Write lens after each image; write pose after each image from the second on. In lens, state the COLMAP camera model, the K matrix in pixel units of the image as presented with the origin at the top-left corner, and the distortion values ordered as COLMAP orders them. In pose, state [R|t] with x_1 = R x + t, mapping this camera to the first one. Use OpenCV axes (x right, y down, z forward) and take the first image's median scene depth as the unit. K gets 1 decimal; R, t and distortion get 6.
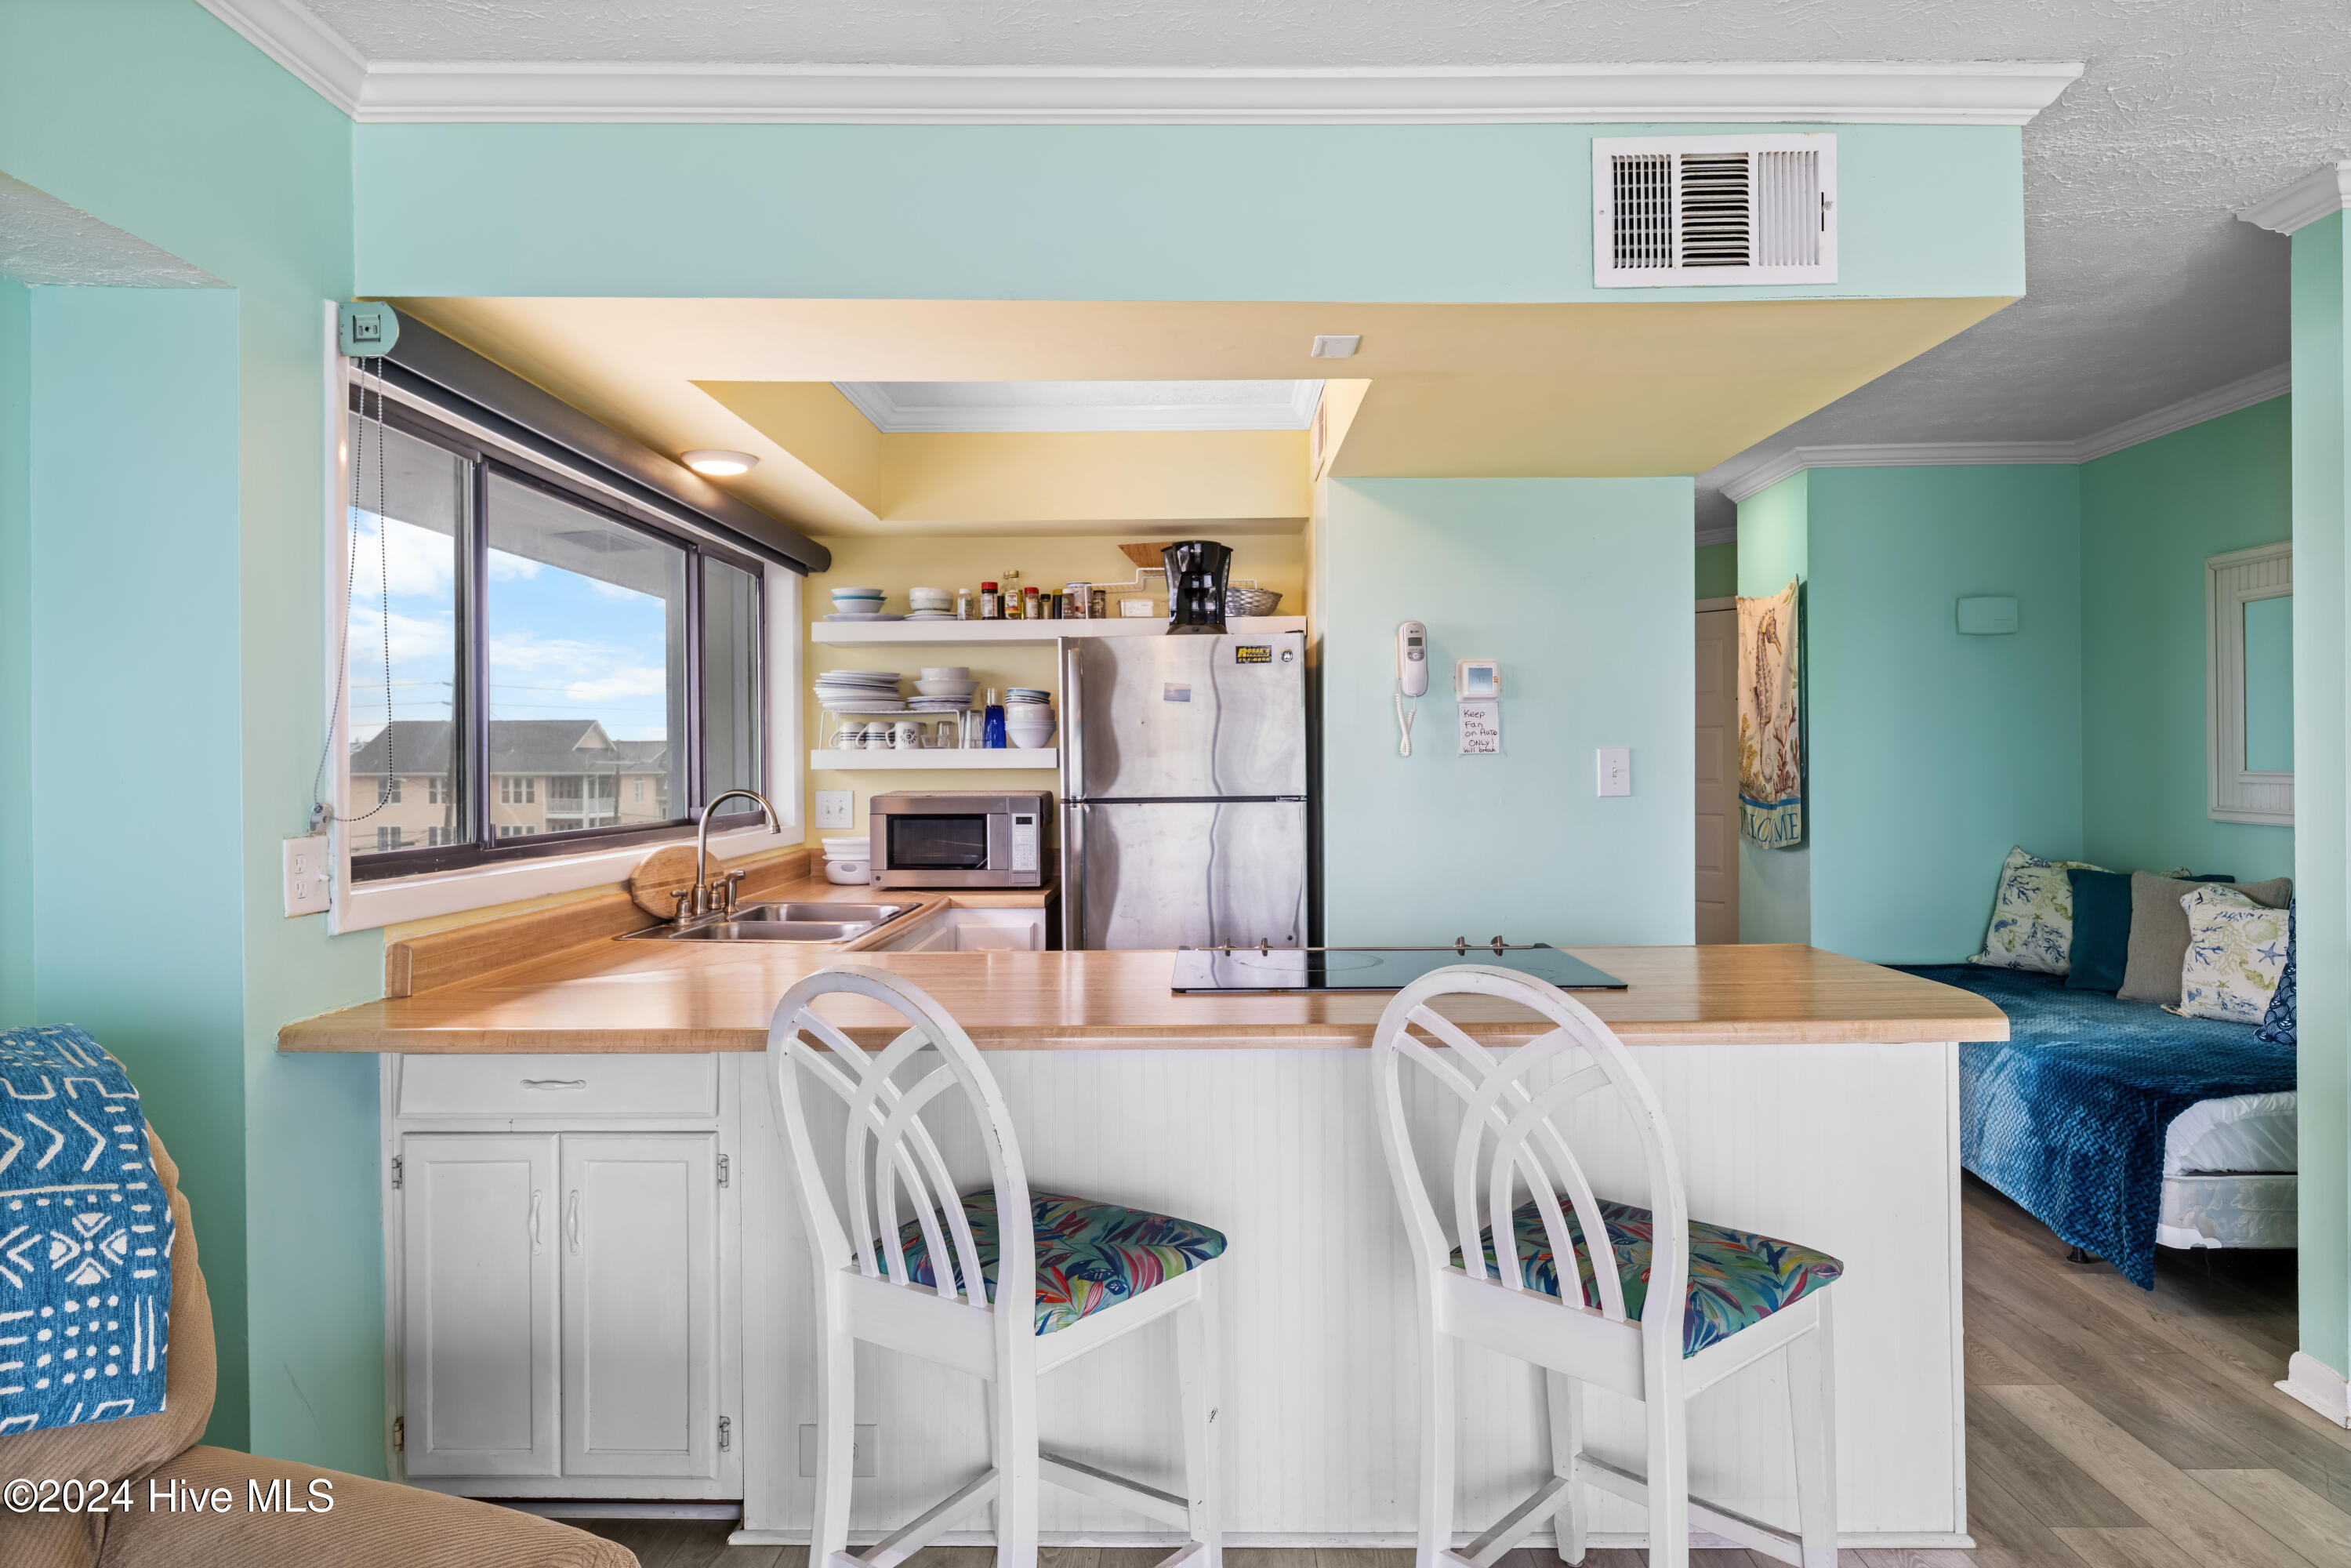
lens RADIAL K [[1379.2, 0, 1191.9], [0, 1379.2, 760.6], [0, 0, 1]] dist [0.009628, 0.002068]
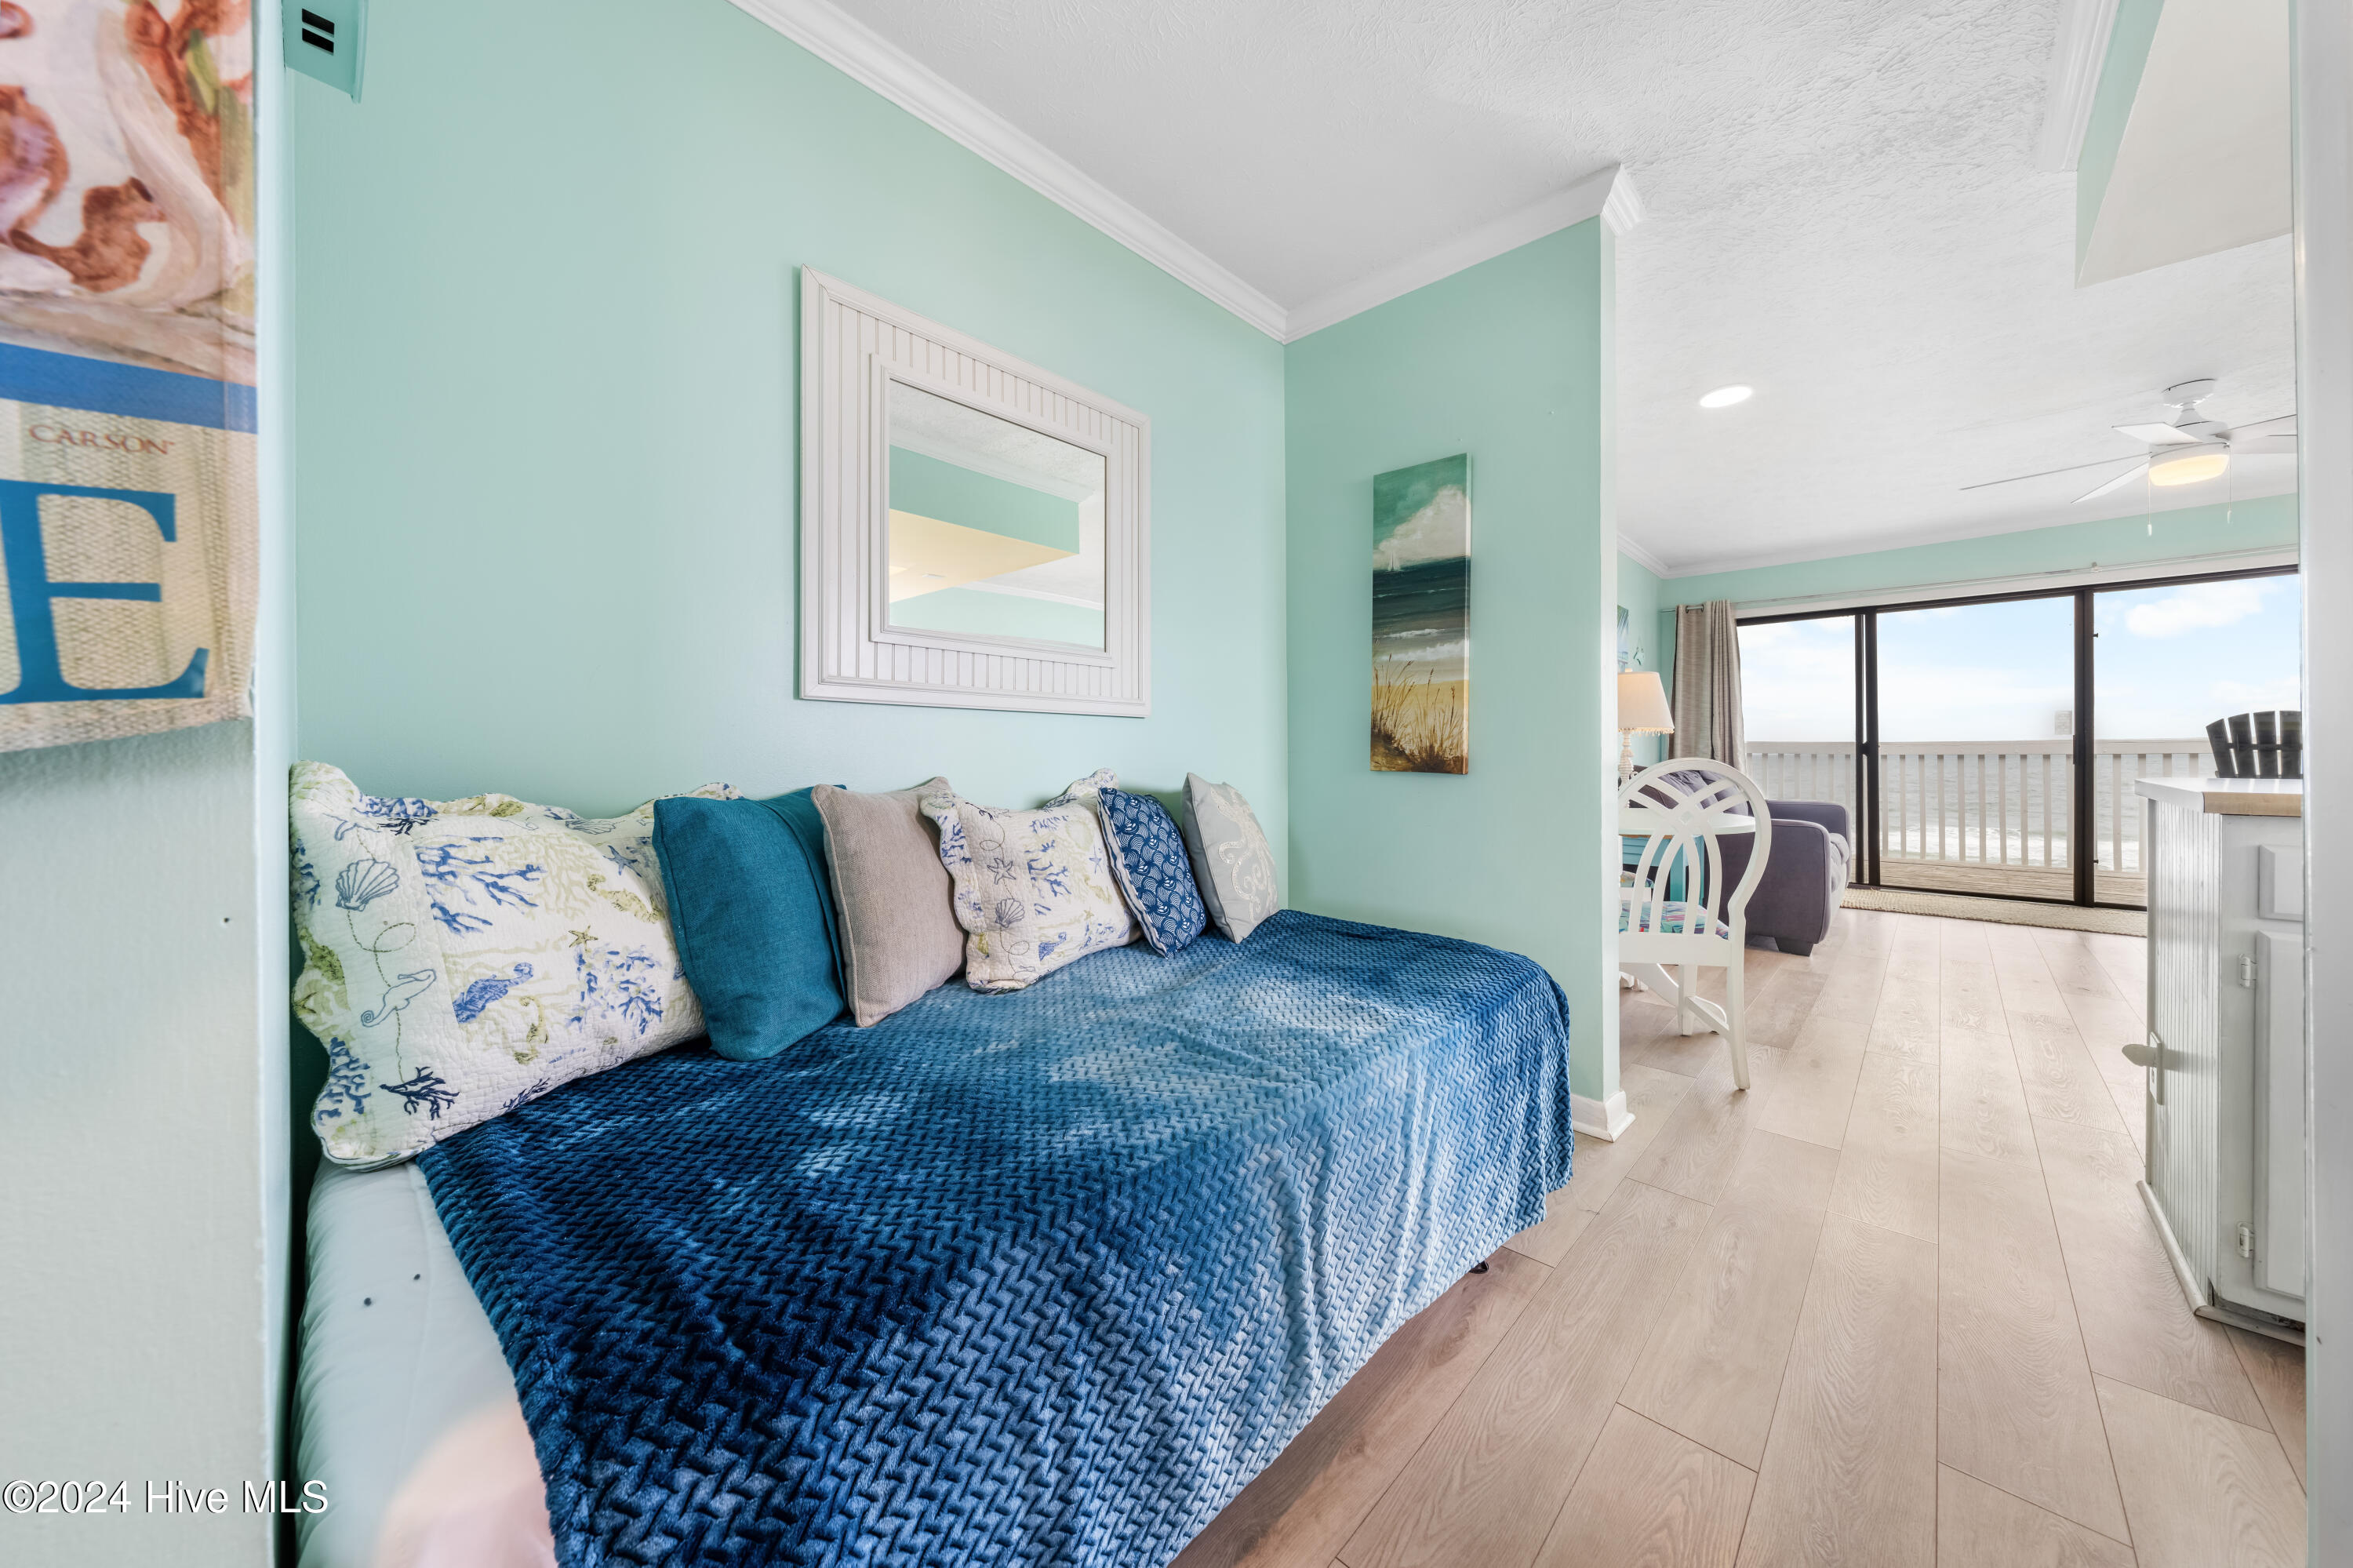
lens RADIAL K [[809.4, 0, 1187.4], [0, 809.4, 756.5], [0, 0, 1]] dist [0.000723, -0.000628]
pose [[-0.742077, 0.012126, 0.670205, 0.385054], [0.008524, 0.999926, -0.008654, 0.076650], [-0.670260, -0.000709, -0.742126, 1.184010]]
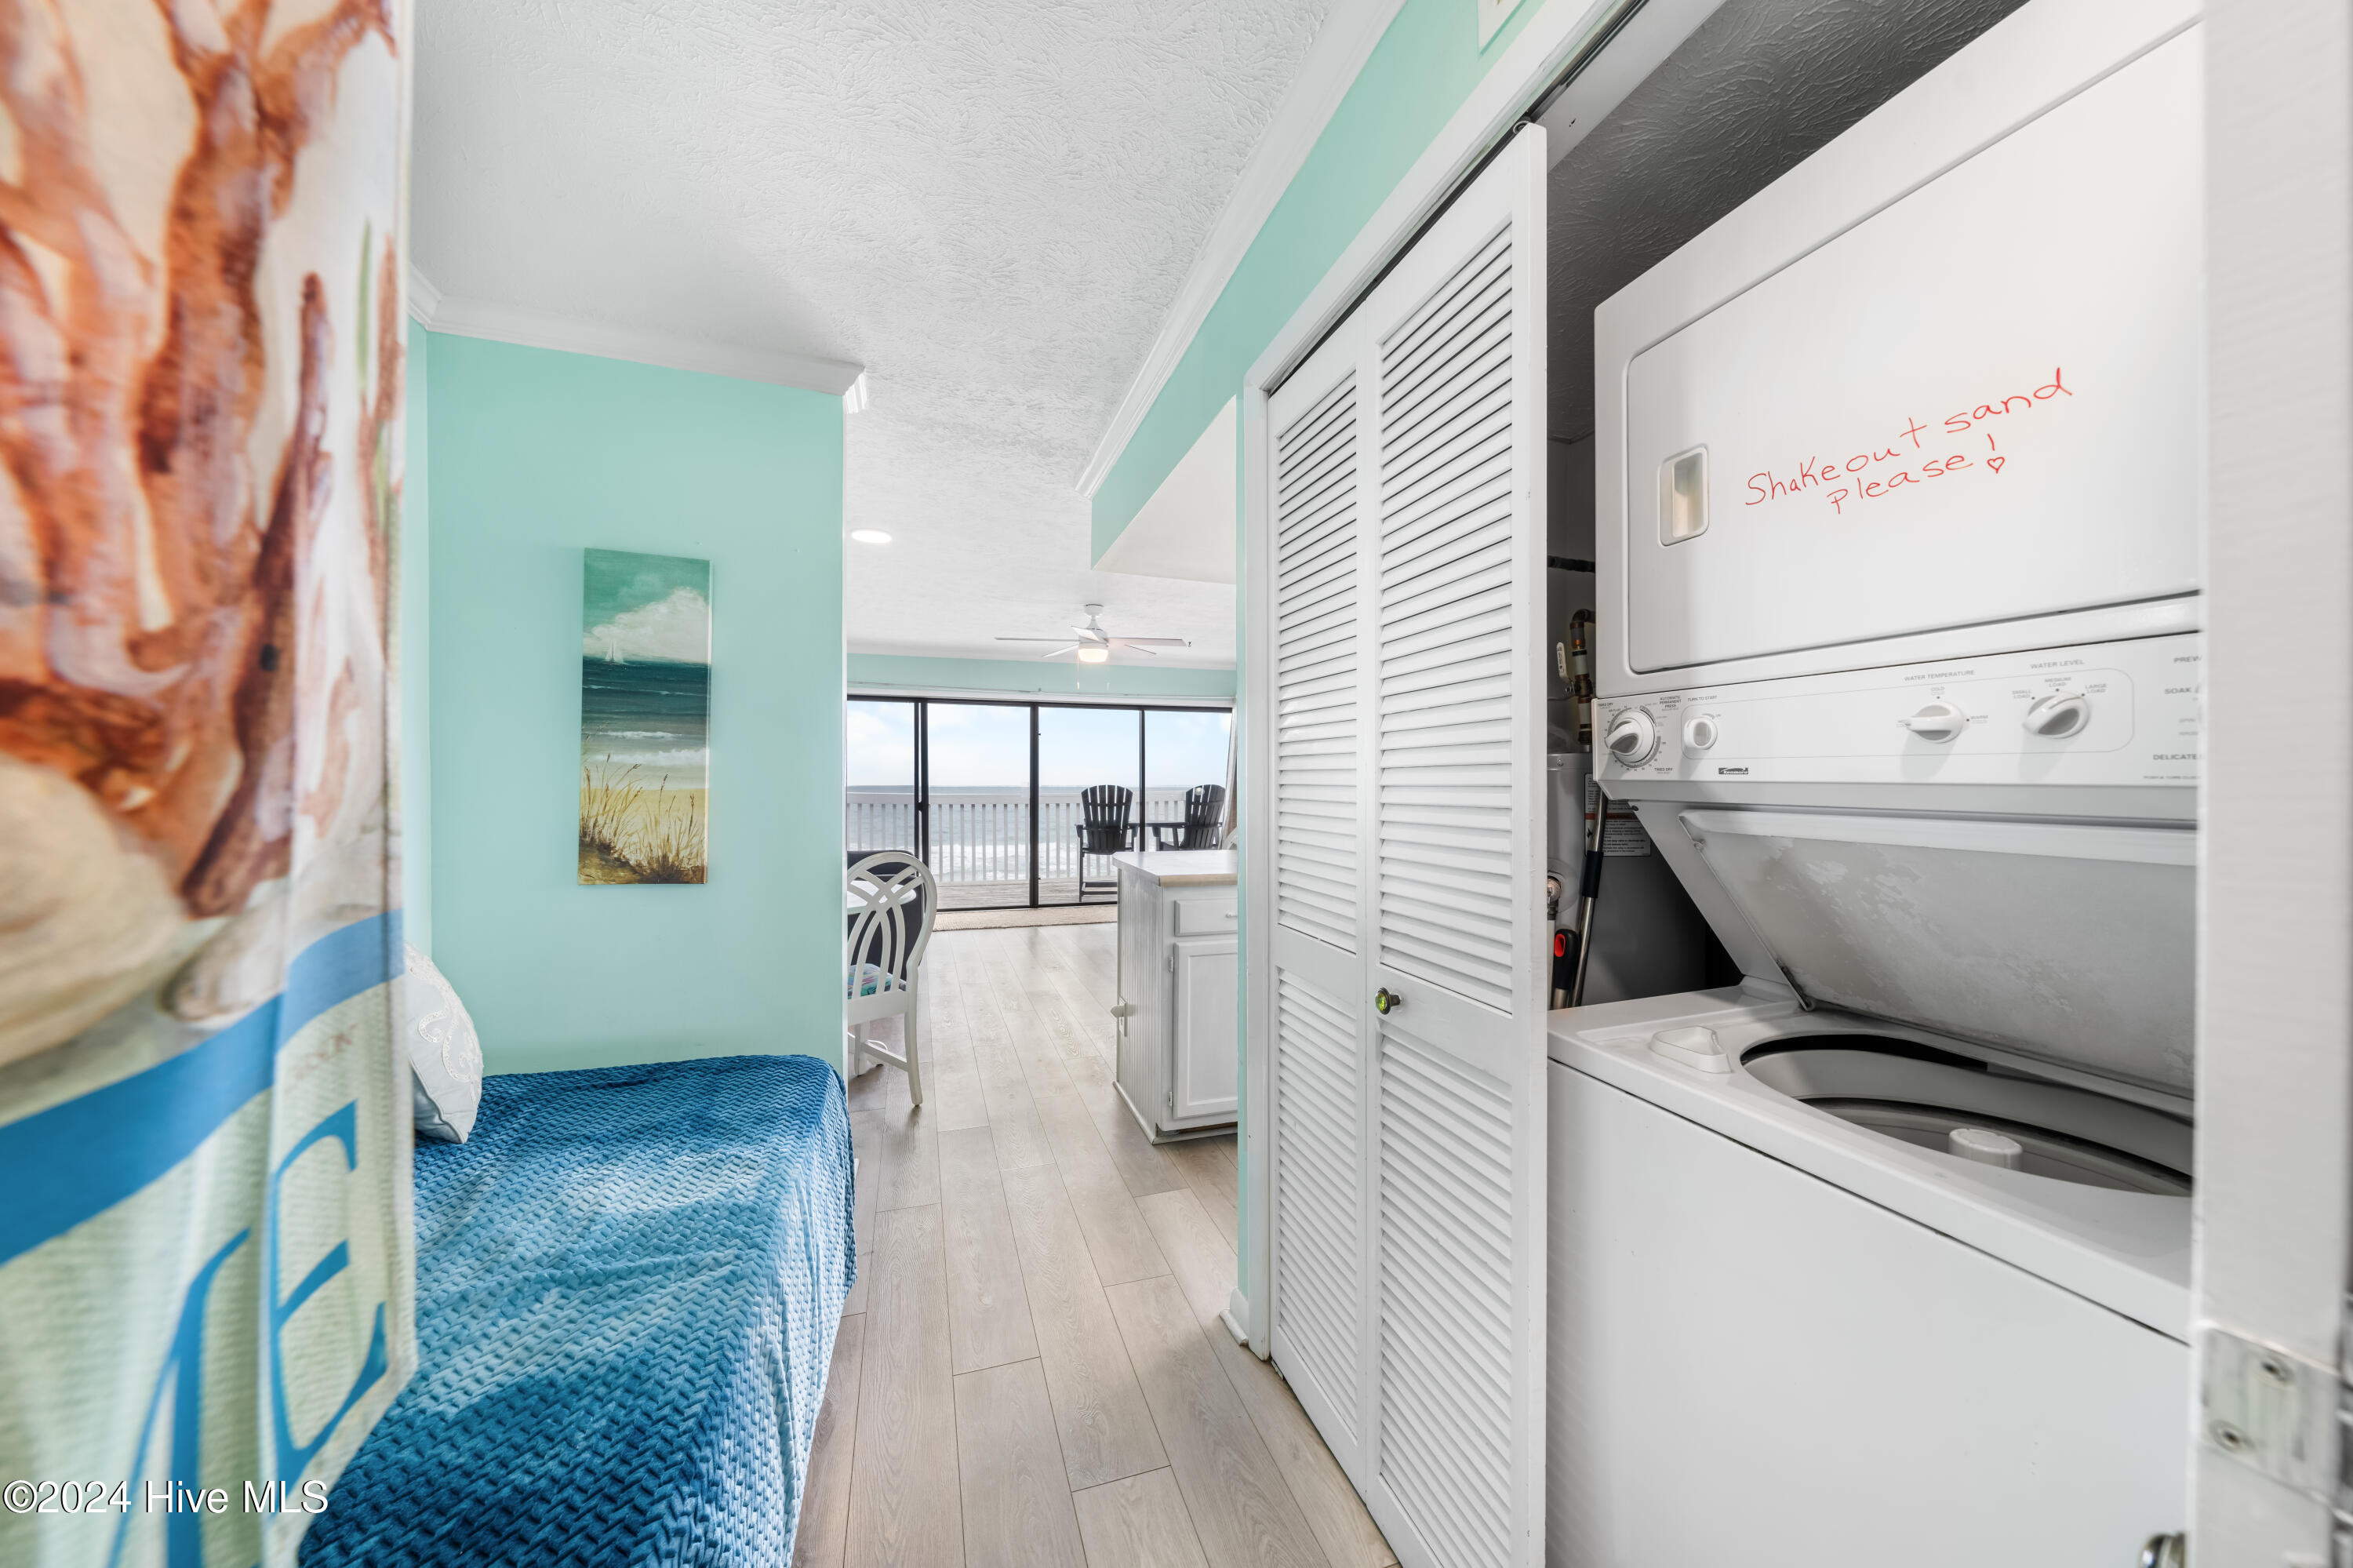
lens RADIAL K [[809.4, 0, 1190.5], [0, 809.4, 783.7], [0, 0, 1]] dist [0.000723, -0.000628]
pose [[-0.941209, 0.006510, -0.337763, 0.487715], [0.007680, 0.999968, -0.002128, 0.022917], [0.337738, -0.004597, -0.941229, 1.272681]]
